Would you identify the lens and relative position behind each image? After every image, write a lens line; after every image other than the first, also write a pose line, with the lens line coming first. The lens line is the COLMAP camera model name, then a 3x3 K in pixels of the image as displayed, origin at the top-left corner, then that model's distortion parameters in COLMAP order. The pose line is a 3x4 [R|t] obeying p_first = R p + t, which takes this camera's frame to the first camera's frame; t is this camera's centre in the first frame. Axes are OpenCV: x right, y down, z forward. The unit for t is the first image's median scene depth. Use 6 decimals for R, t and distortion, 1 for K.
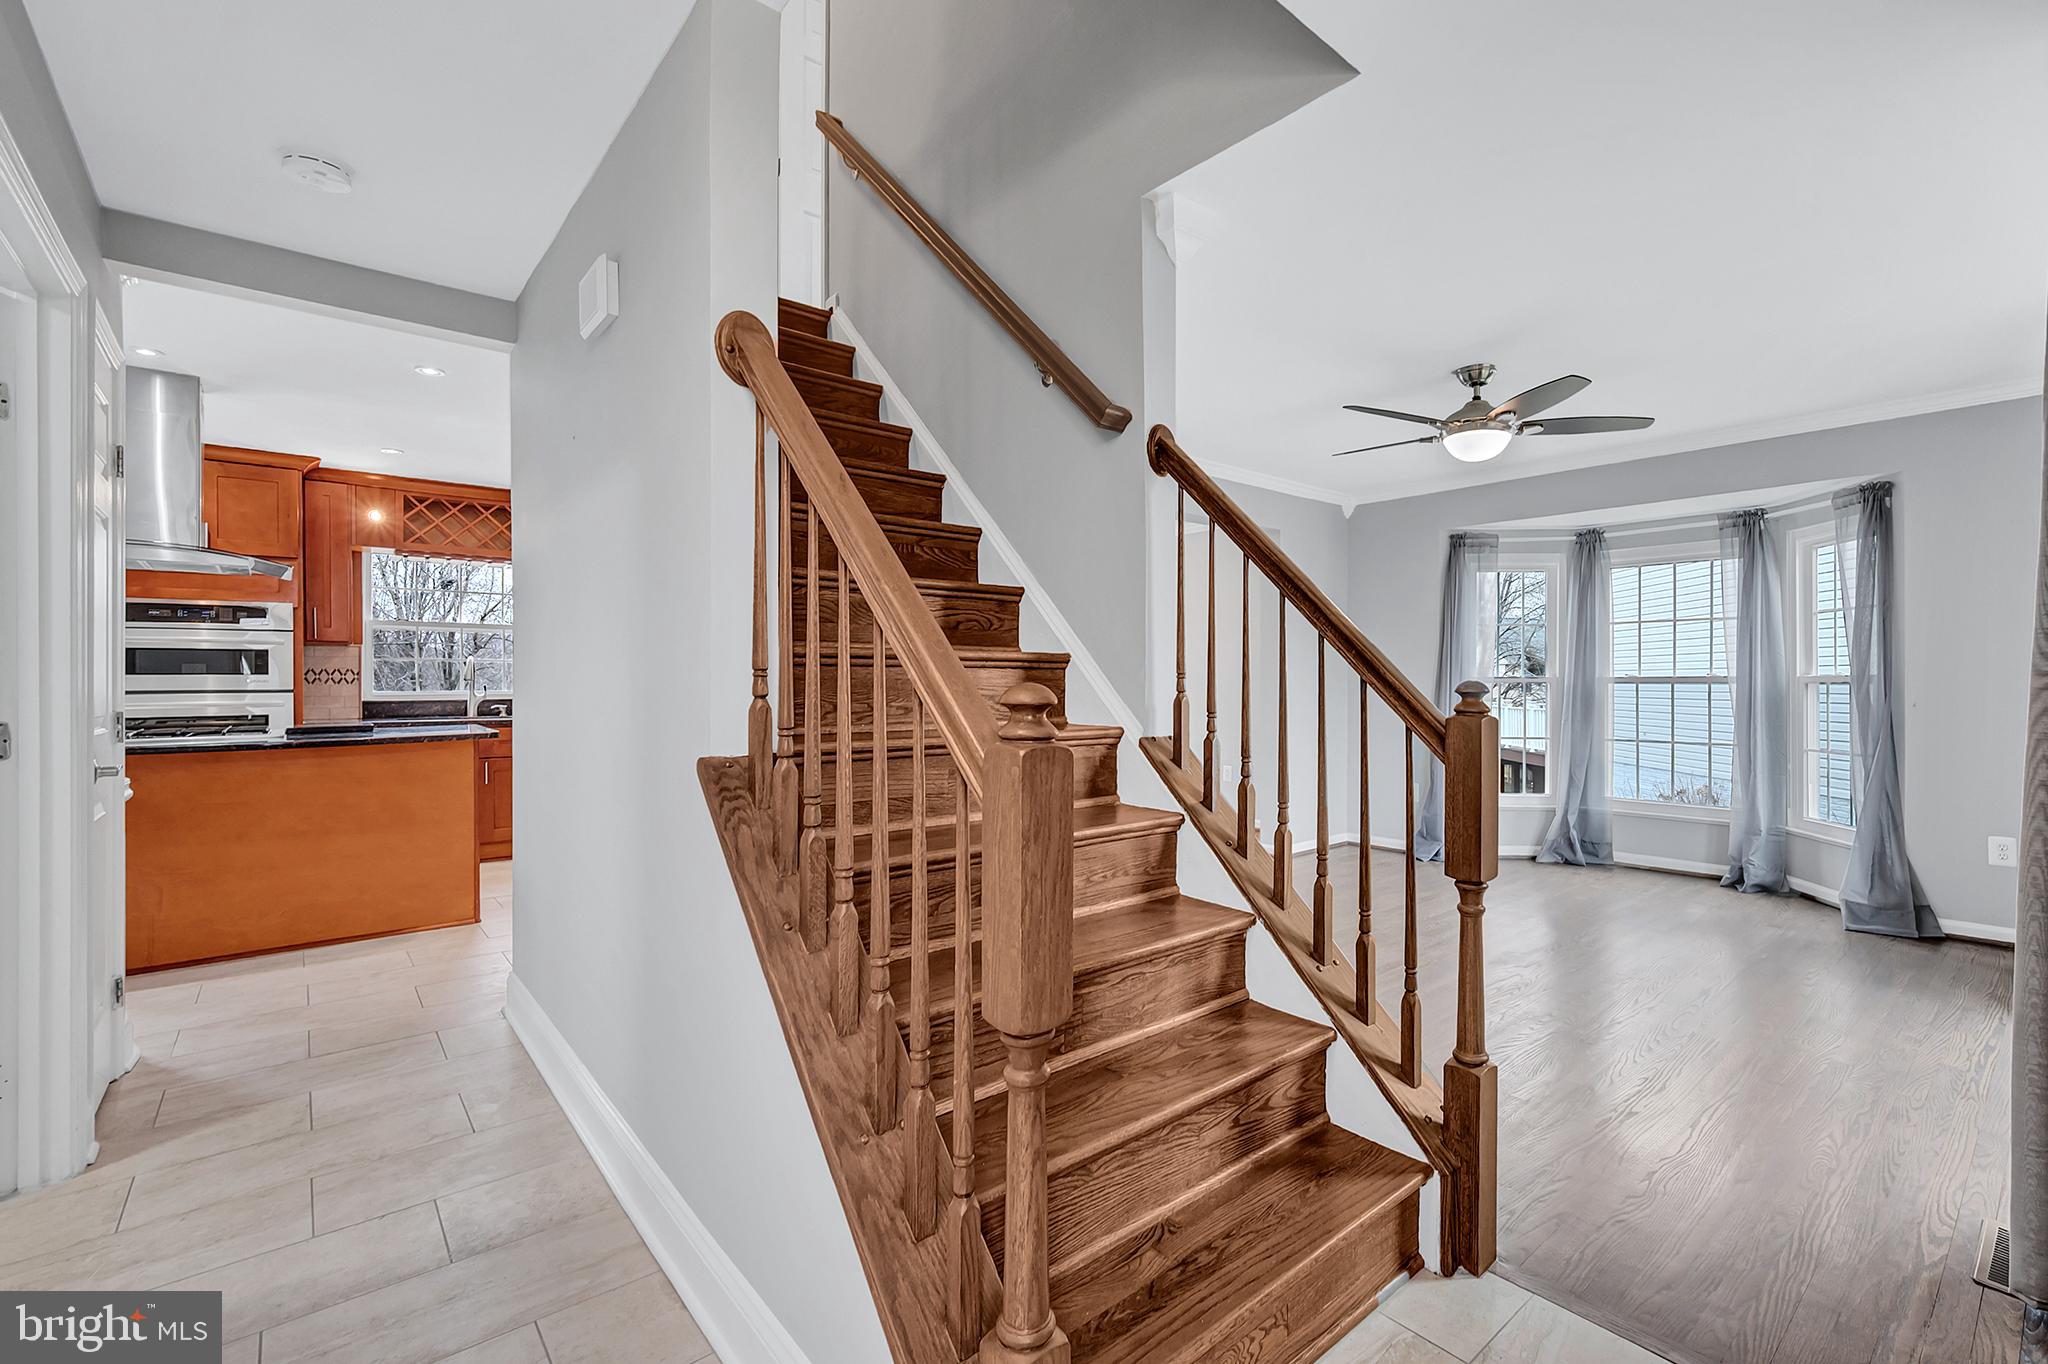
lens RADIAL K [[954.7, 0, 1024.0], [0, 954.7, 682.0], [0, 0, 1]] dist [-0.002935, -0.000819]
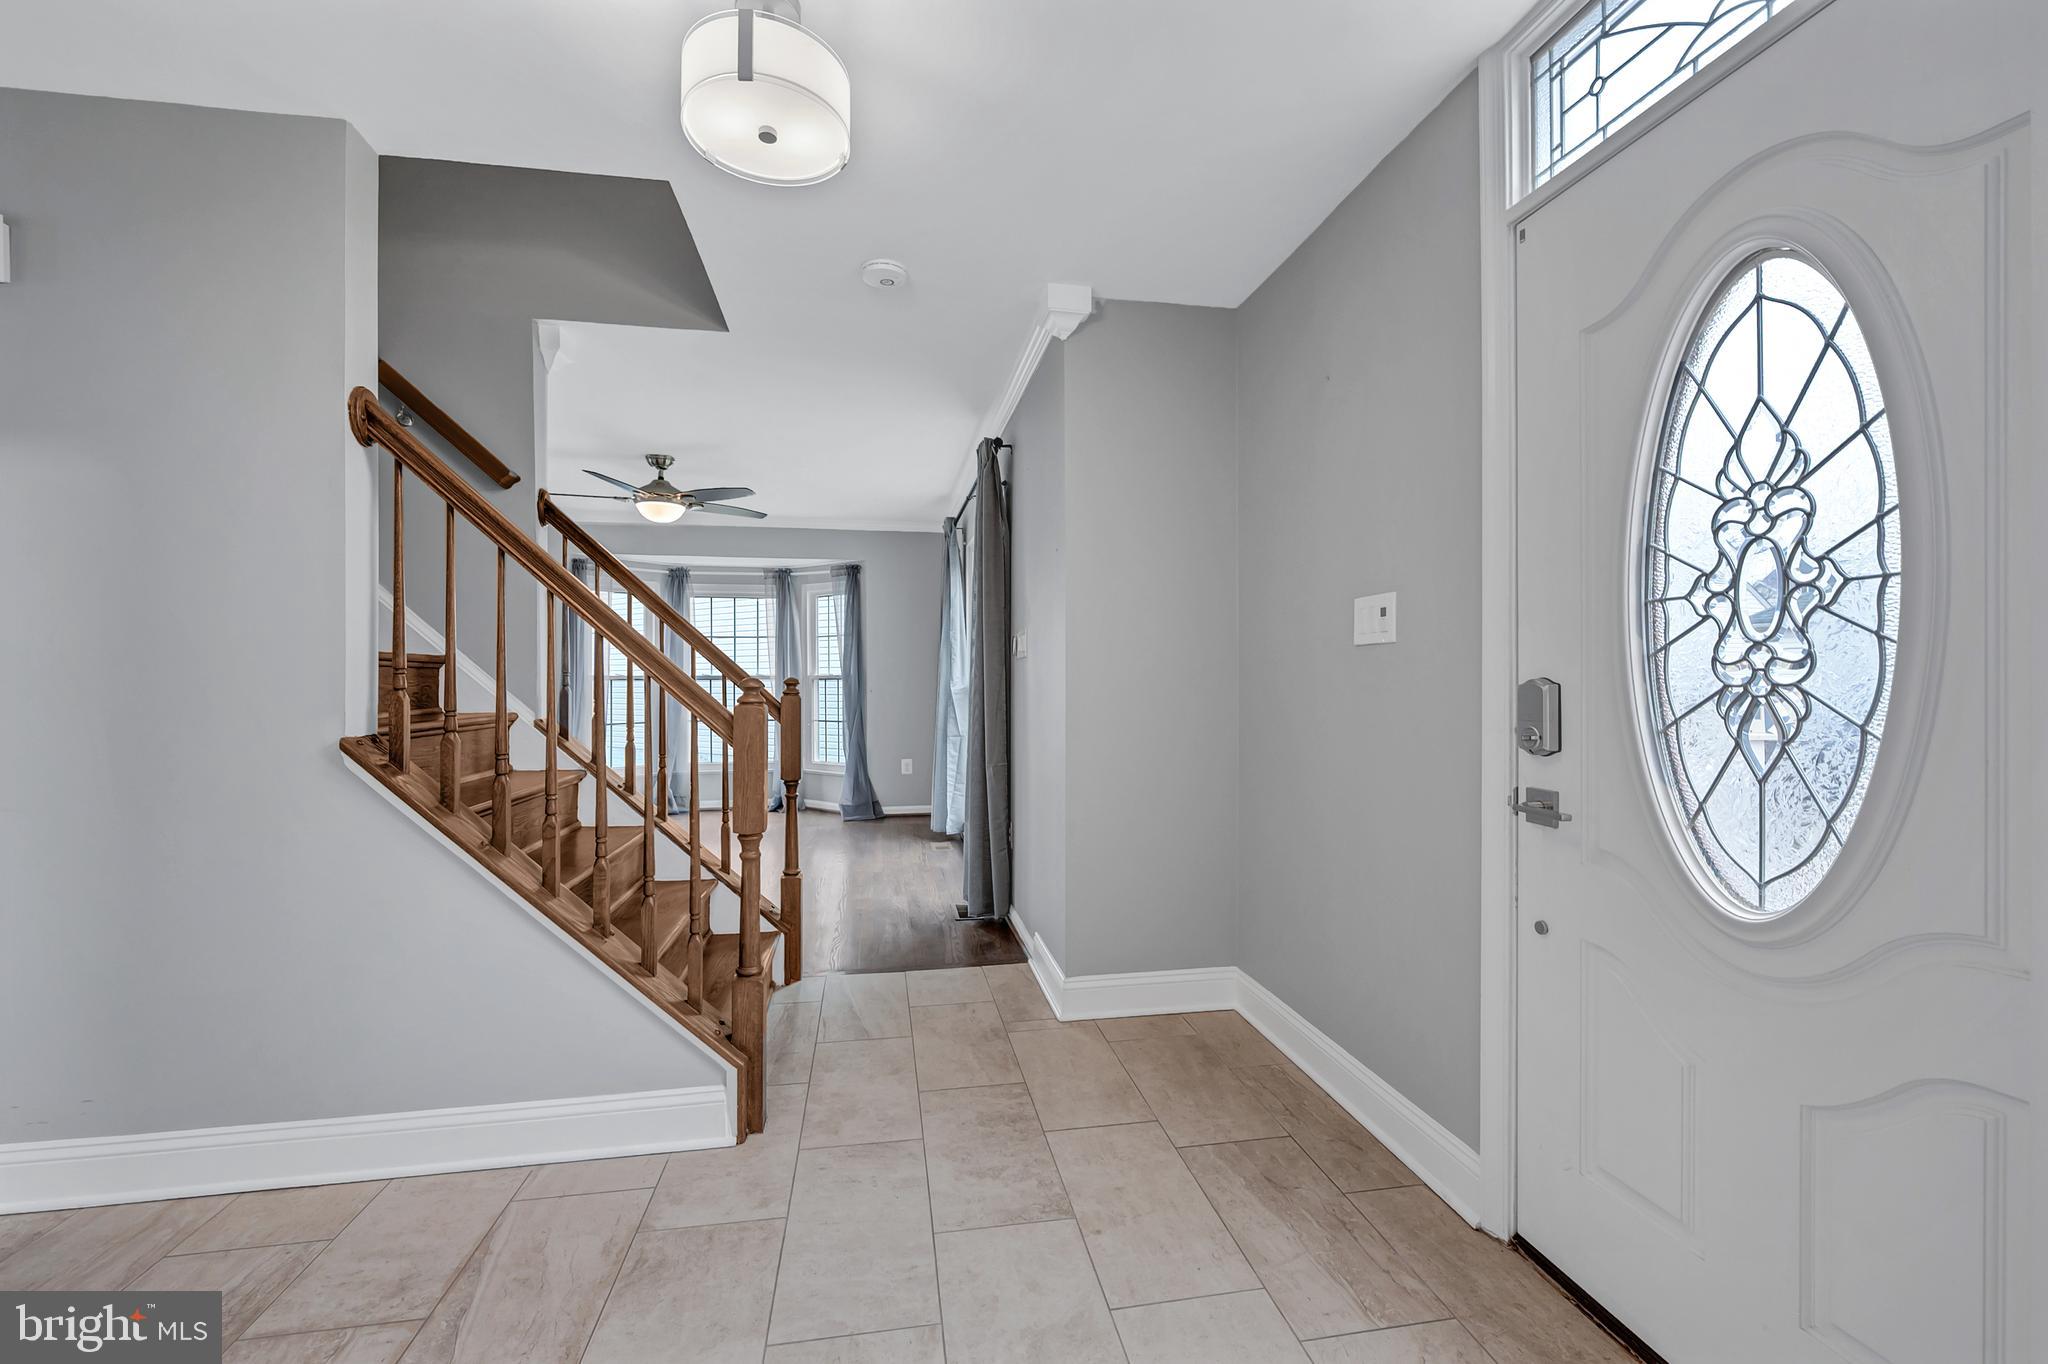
lens RADIAL K [[856.5, 0, 1028.4], [0, 856.5, 678.7], [0, 0, 1]] dist [-0.001225, 0.000159]
pose [[0.538204, -0.003940, 0.842806, -0.272631], [0.005616, 0.999984, 0.001089, 0.001115], [-0.842796, 0.004148, 0.538217, -0.125416]]
